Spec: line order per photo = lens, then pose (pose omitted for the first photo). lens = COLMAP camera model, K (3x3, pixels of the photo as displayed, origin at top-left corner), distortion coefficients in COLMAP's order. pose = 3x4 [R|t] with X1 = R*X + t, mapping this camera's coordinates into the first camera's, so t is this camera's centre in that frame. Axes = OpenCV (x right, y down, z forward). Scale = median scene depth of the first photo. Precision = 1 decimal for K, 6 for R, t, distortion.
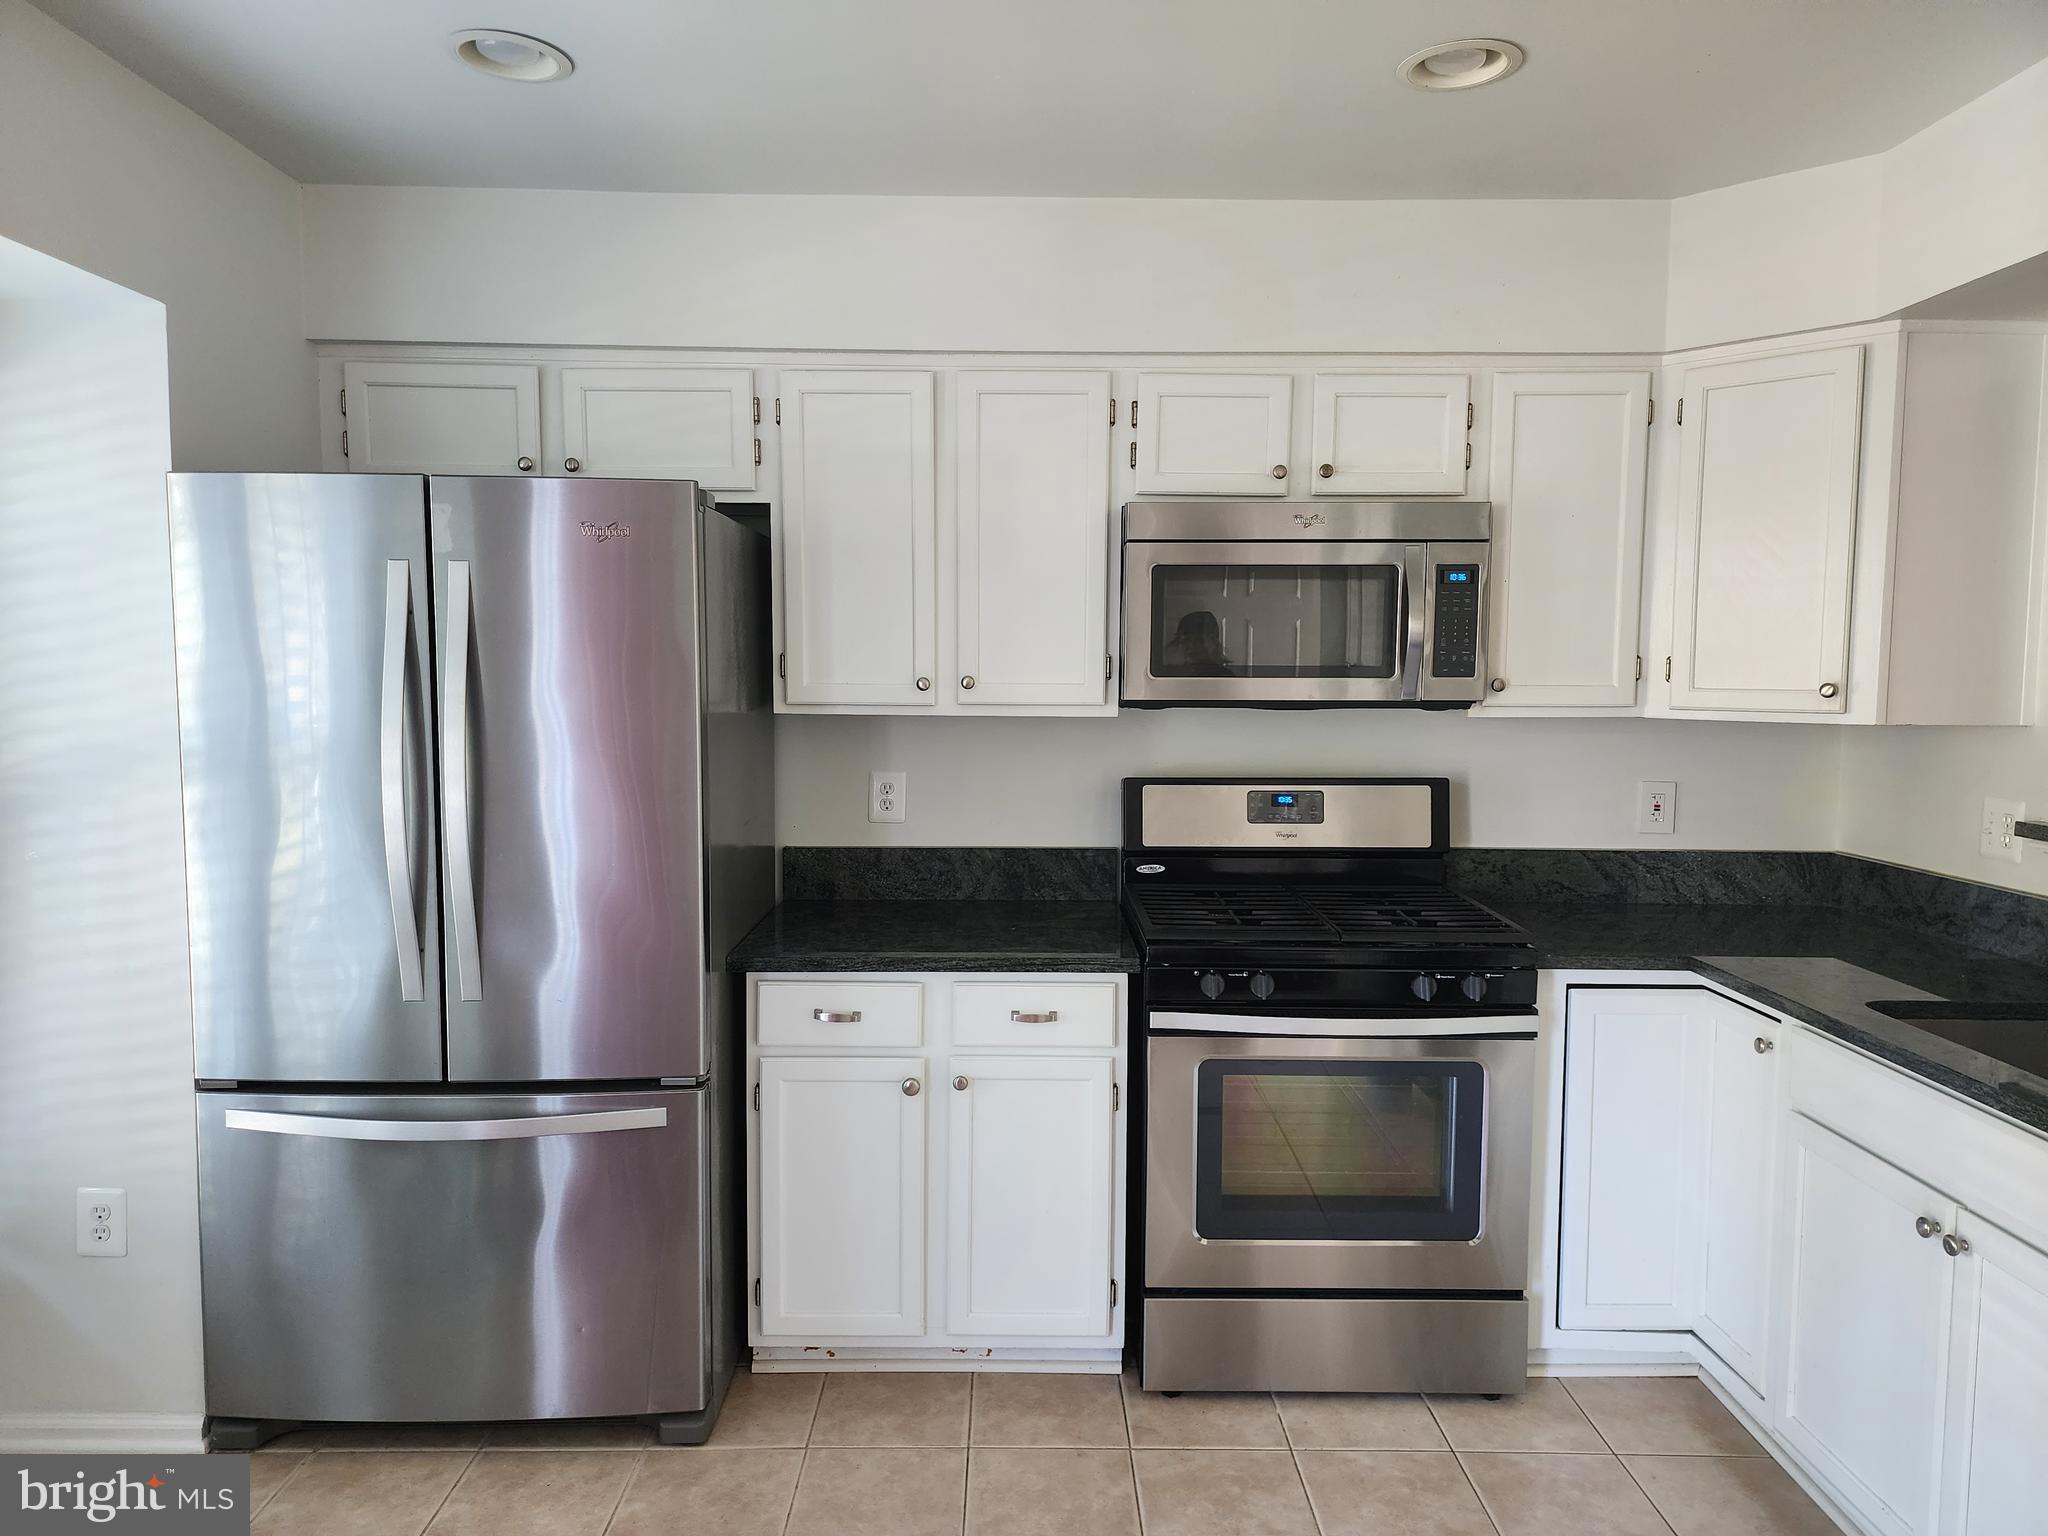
lens RADIAL K [[1375.0, 0, 1024.1], [0, 1375.0, 774.8], [0, 0, 1]] dist [0.050931, -0.002752]
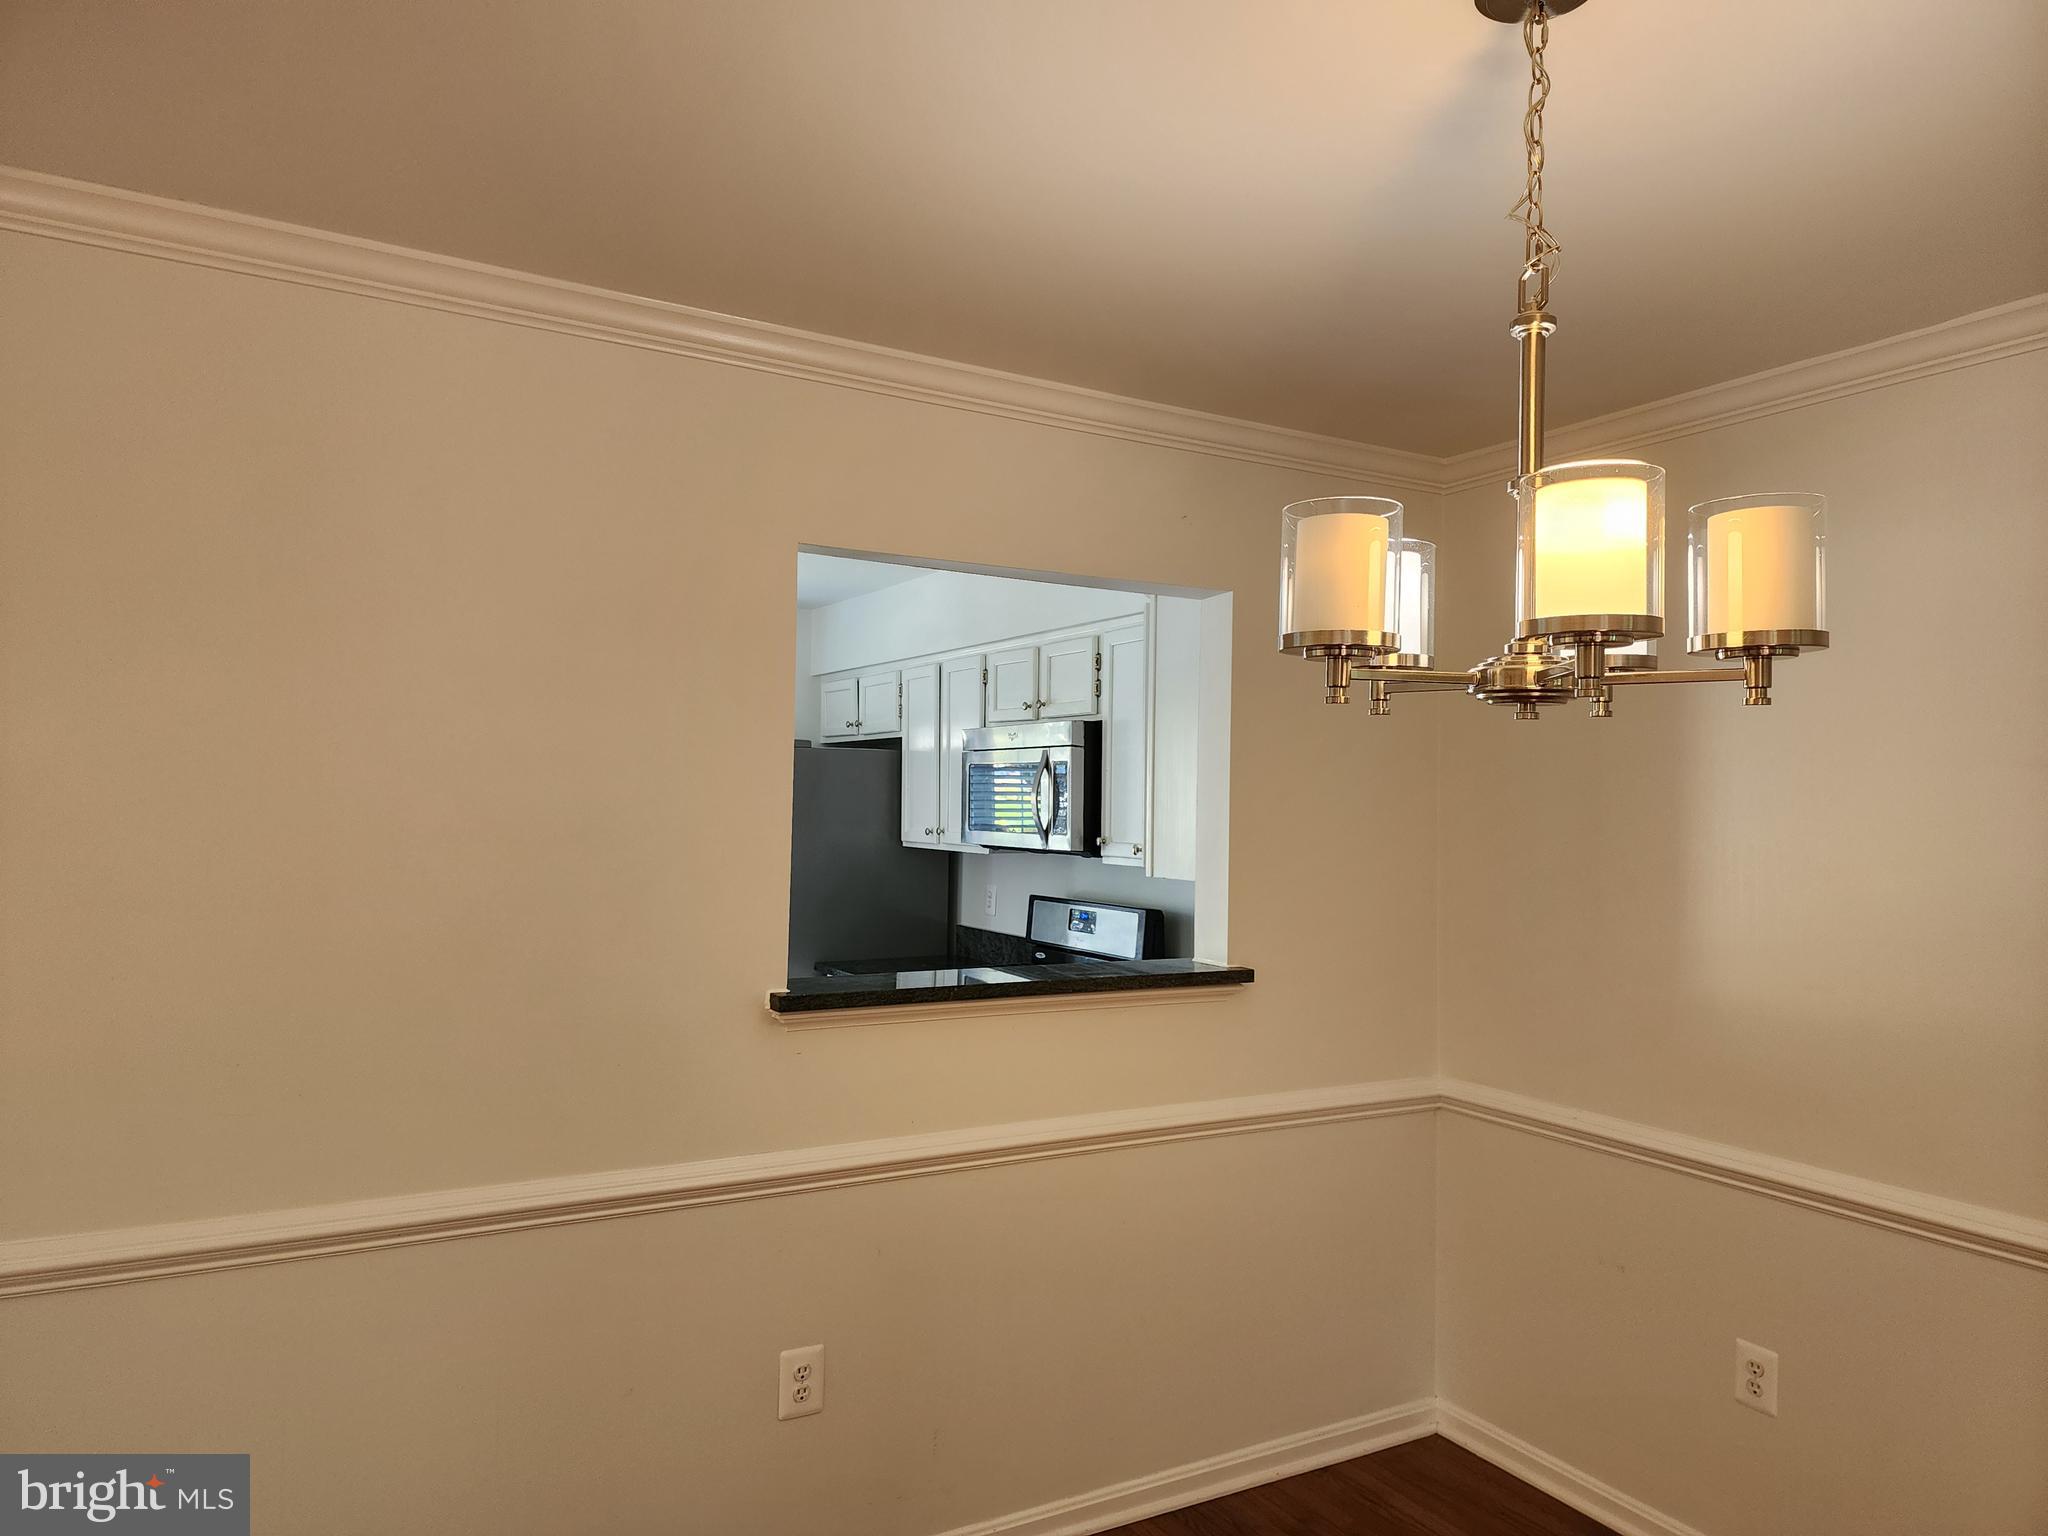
lens RADIAL K [[1375.0, 0, 1021.7], [0, 1375.0, 763.9], [0, 0, 1]] dist [0.050931, -0.002752]
pose [[0.487191, -0.020461, -0.873055, 1.465349], [-0.082129, 0.994221, -0.069131, -0.037530], [0.869425, 0.105383, 0.482695, 0.208477]]
